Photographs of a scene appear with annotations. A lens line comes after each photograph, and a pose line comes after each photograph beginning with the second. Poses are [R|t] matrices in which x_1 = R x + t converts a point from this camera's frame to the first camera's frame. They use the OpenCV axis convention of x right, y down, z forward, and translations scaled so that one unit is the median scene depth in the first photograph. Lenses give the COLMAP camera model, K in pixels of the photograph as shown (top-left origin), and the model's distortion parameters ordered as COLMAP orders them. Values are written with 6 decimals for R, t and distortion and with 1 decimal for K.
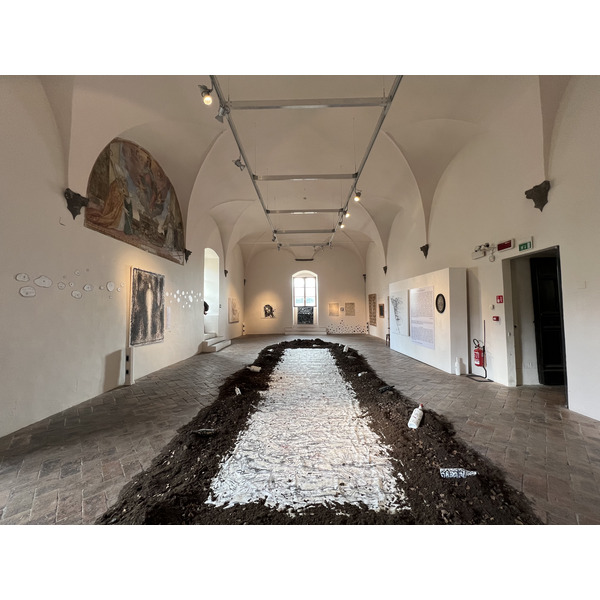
lens RADIAL K [[241.2, 0, 298.8], [0, 241.2, 296.4], [0, 0, 1]] dist [0.004591, -0.000913]
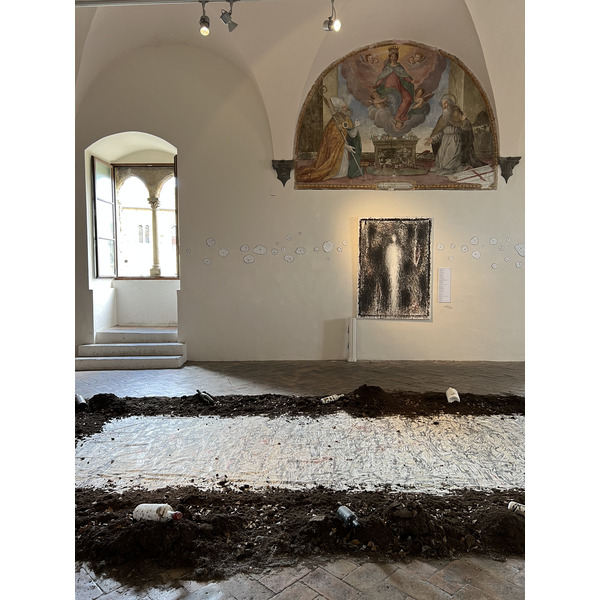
lens RADIAL K [[451.5, 0, 299.0], [0, 451.5, 303.9], [0, 0, 1]] dist [0.063313, -0.066224]
pose [[-0.004679, 0.080550, -0.996740, 0.819307], [0.059333, 0.995017, 0.080132, 0.027021], [0.998227, -0.058764, -0.009435, 0.805017]]
